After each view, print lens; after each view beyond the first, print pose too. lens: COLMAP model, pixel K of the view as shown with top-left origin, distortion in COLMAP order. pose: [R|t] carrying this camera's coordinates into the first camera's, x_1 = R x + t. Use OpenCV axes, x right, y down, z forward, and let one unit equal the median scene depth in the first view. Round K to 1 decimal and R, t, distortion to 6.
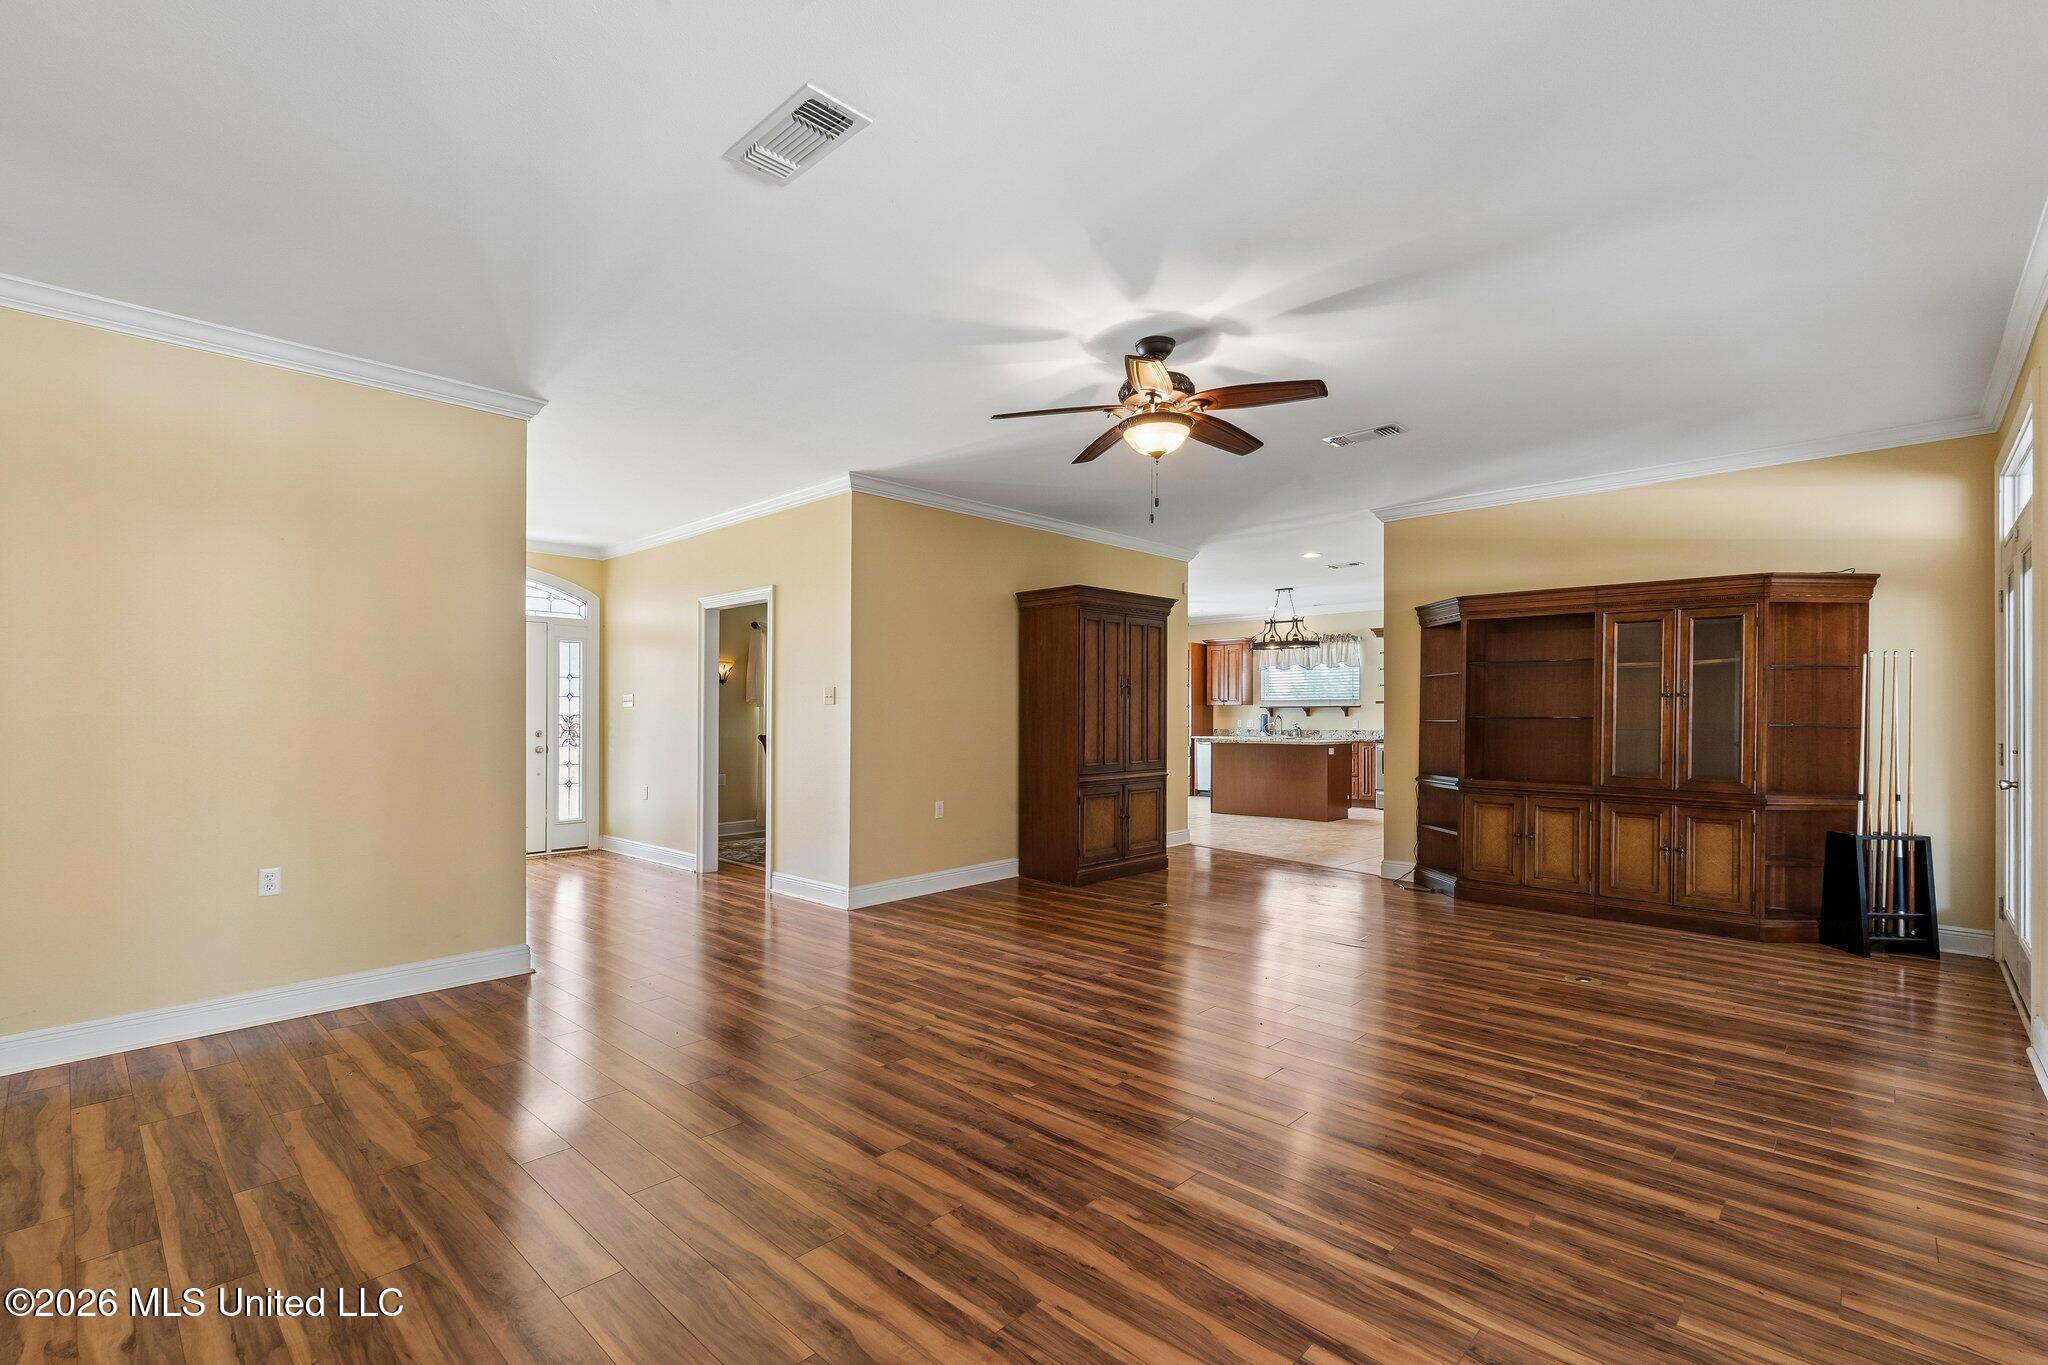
lens RADIAL K [[913.0, 0, 1031.0], [0, 913.0, 720.8], [0, 0, 1]] dist [0.005090, 0.000561]
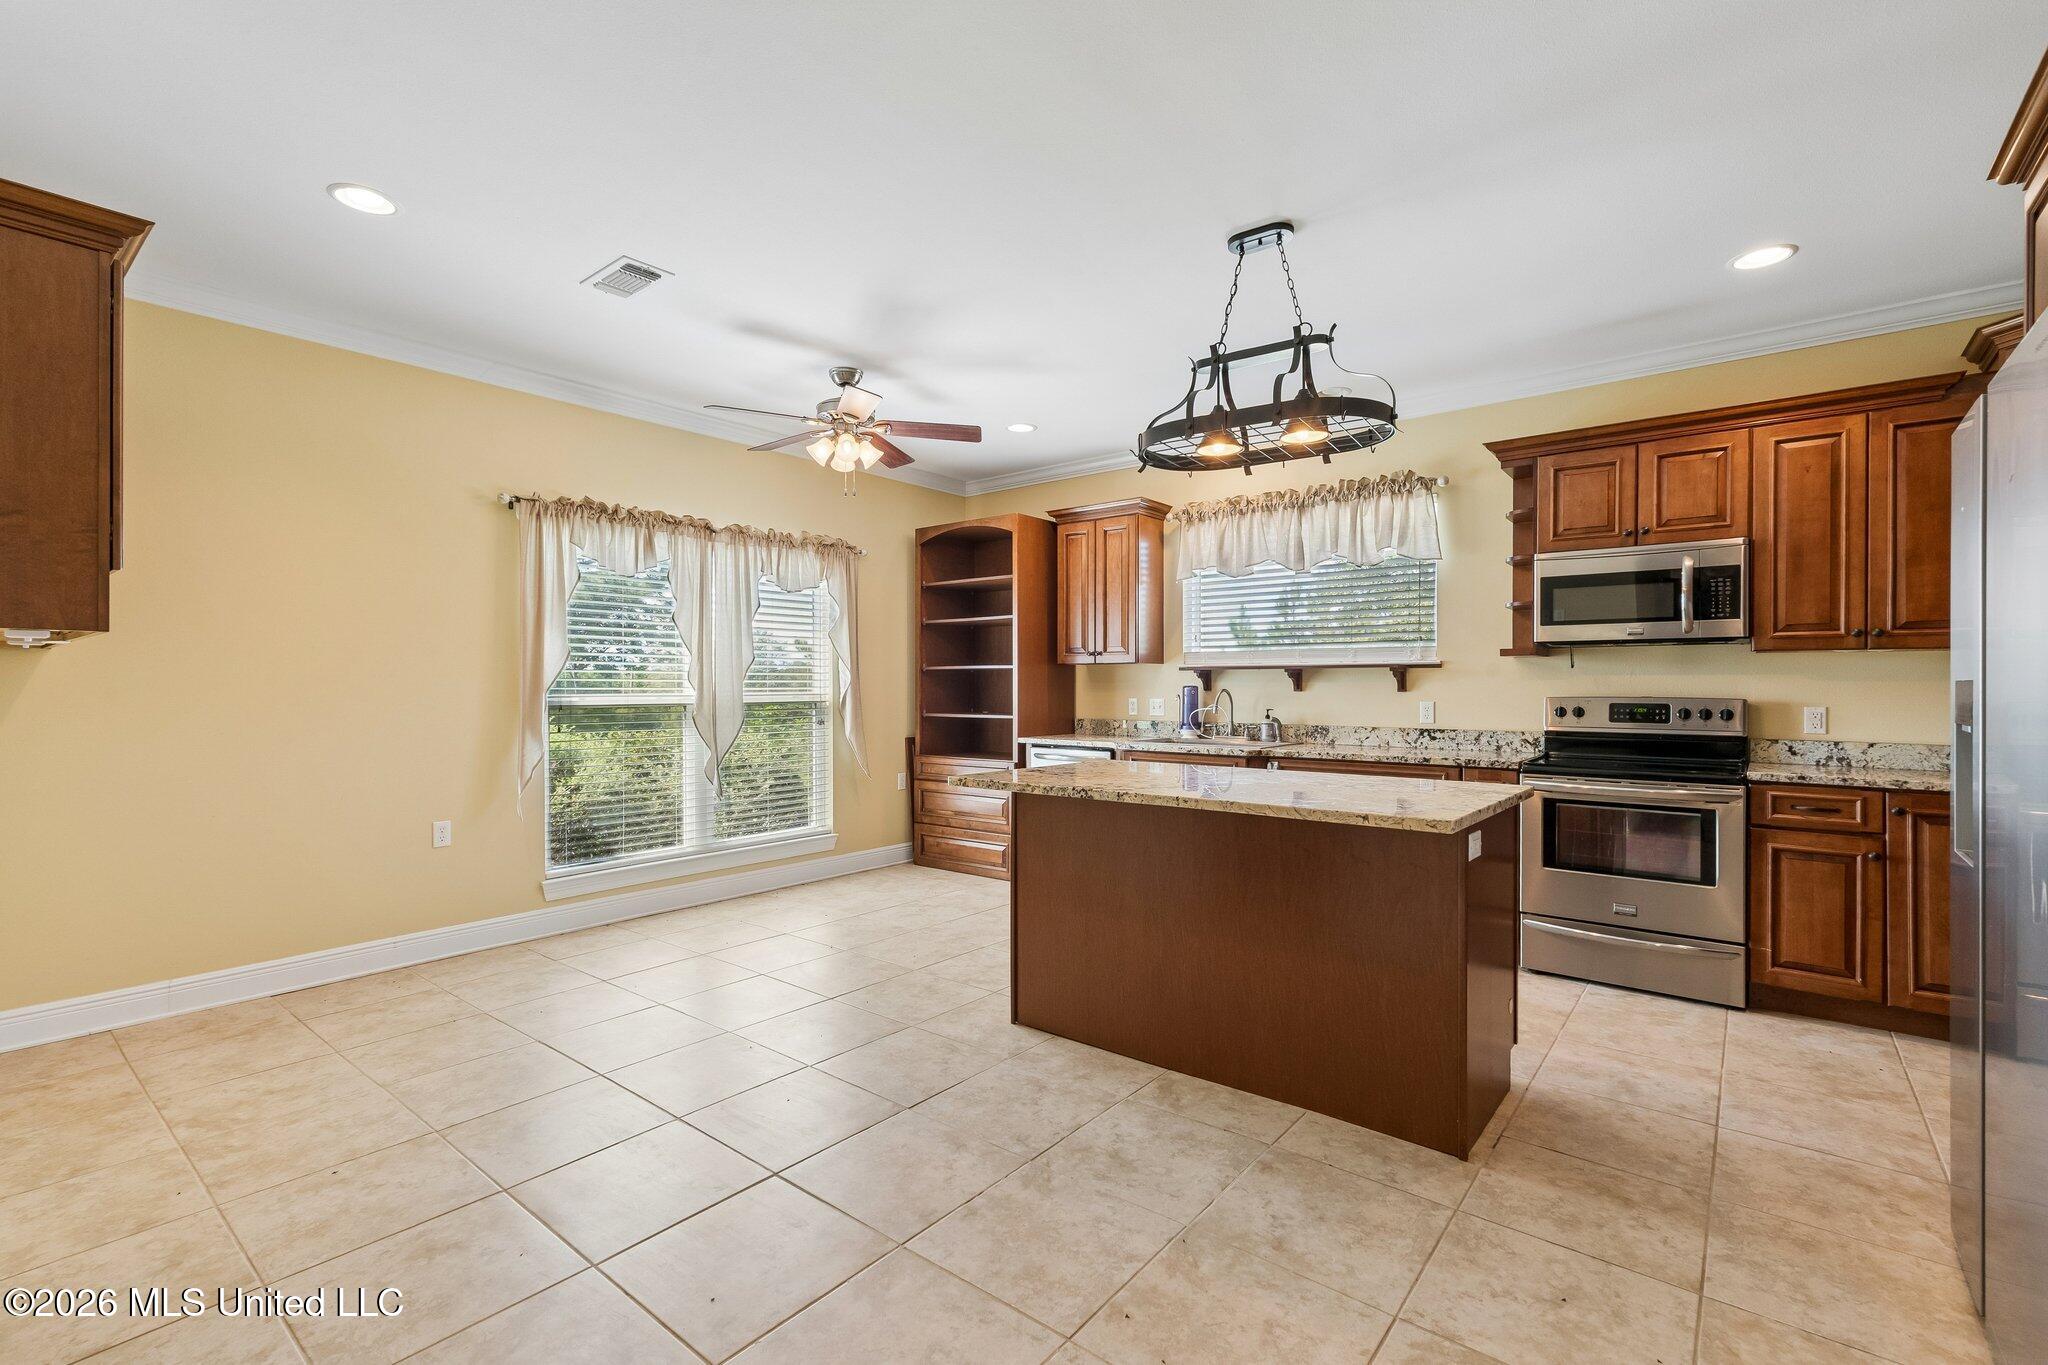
lens RADIAL K [[913.0, 0, 1030.1], [0, 913.0, 691.9], [0, 0, 1]] dist [0.005090, 0.000561]
pose [[0.997076, 0.004773, 0.076267, 0.151995], [-0.004487, 0.999982, -0.003917, -0.002222], [-0.076284, 0.003564, 0.997080, 0.594541]]
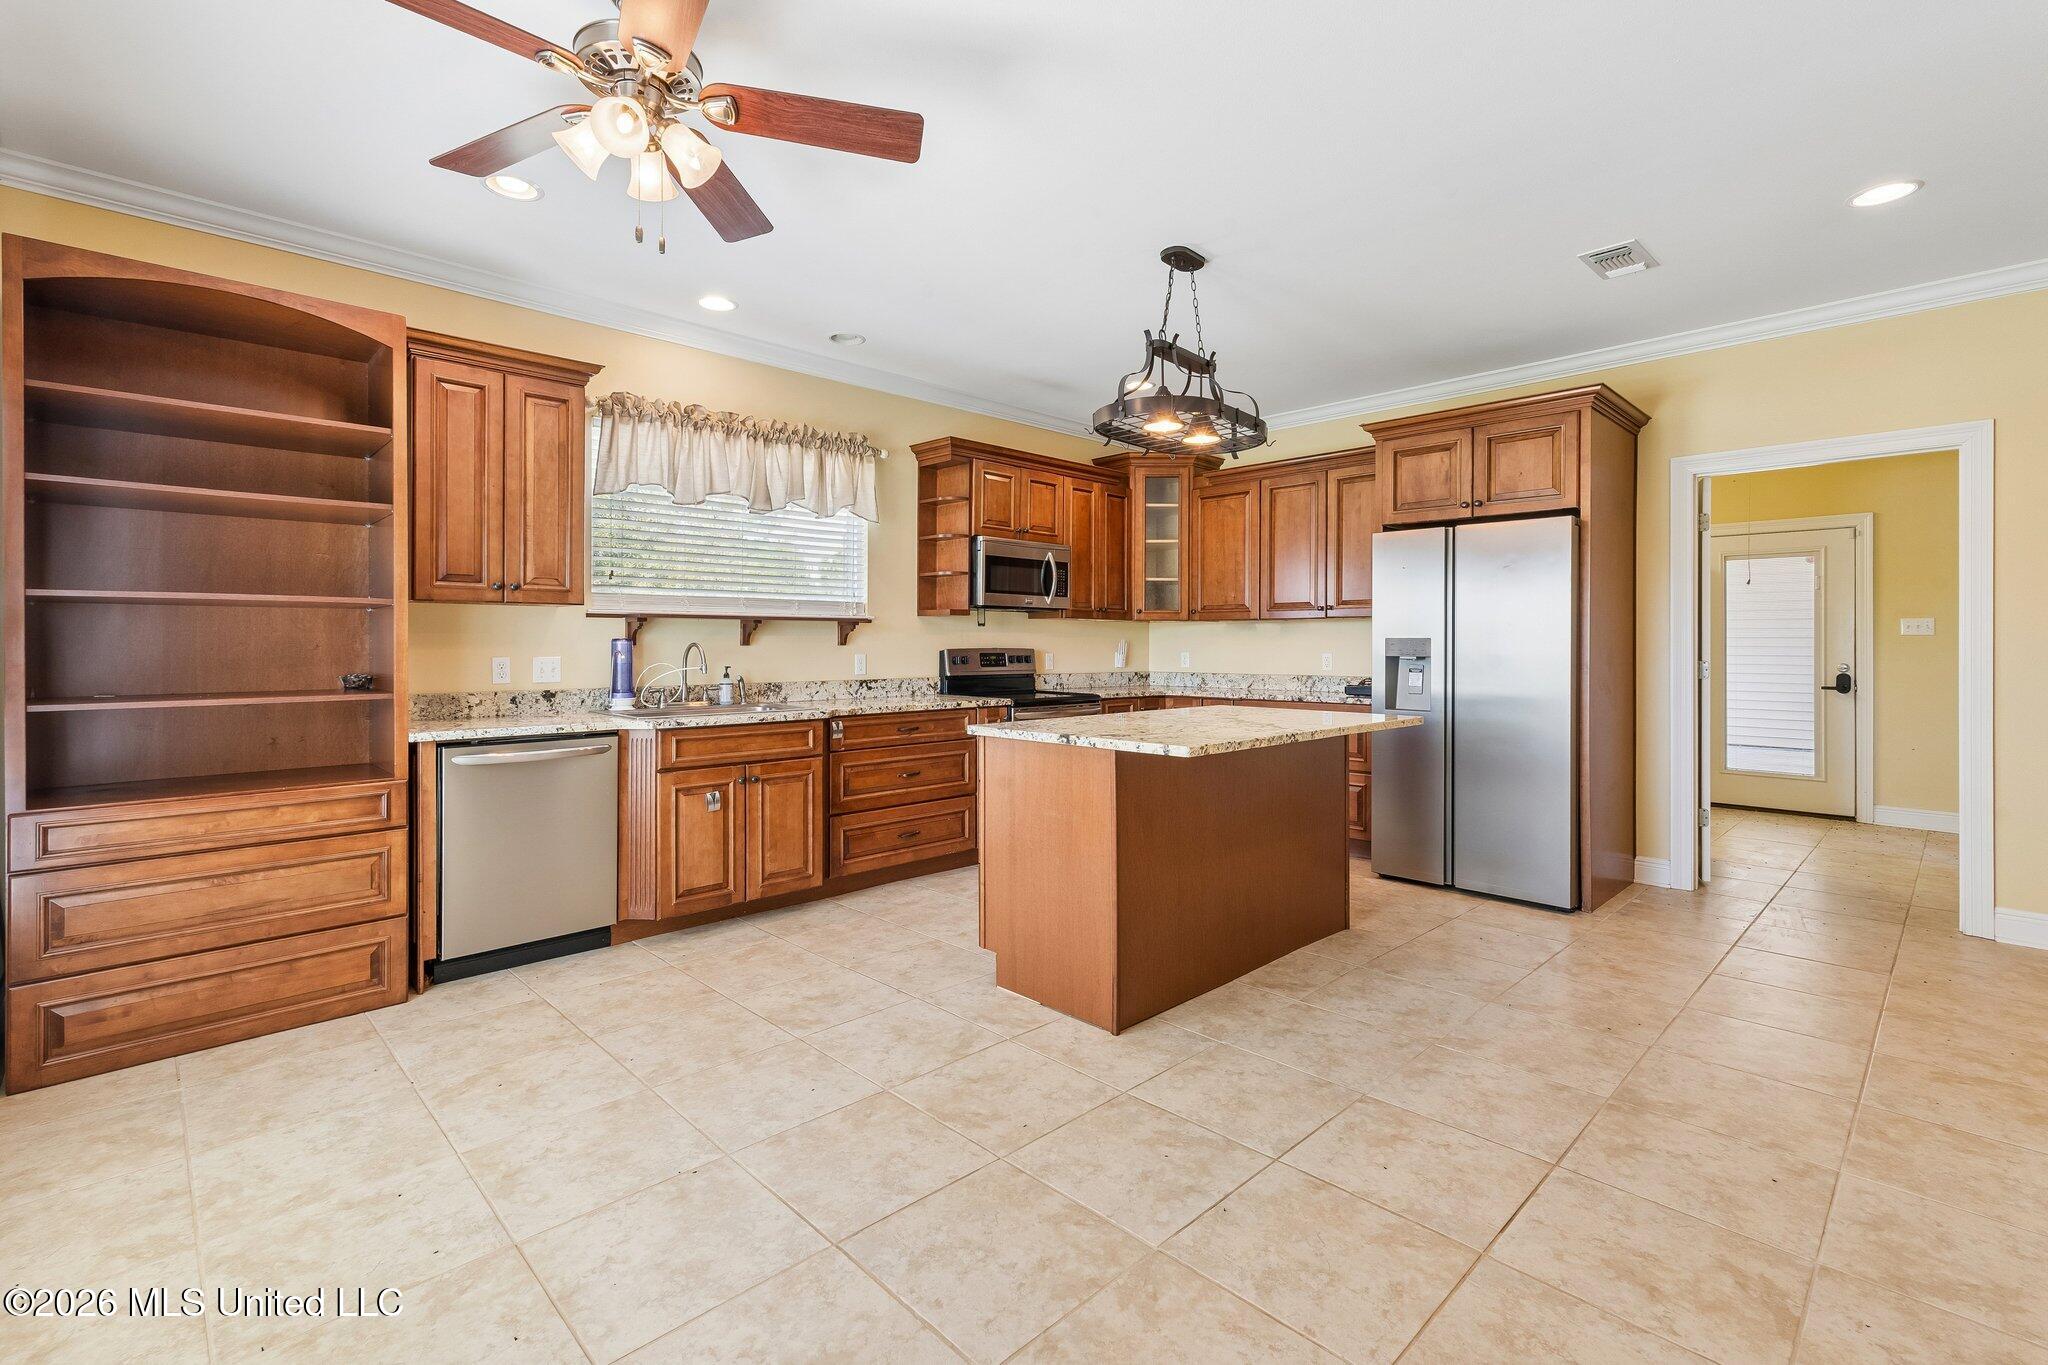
lens RADIAL K [[913.0, 0, 1025.8], [0, 913.0, 646.2], [0, 0, 1]] dist [0.005090, 0.000561]
pose [[0.047327, 0.000560, 0.998879, -0.043766], [0.009463, 0.999955, -0.001009, -0.002907], [-0.998835, 0.009500, 0.047319, 0.851056]]
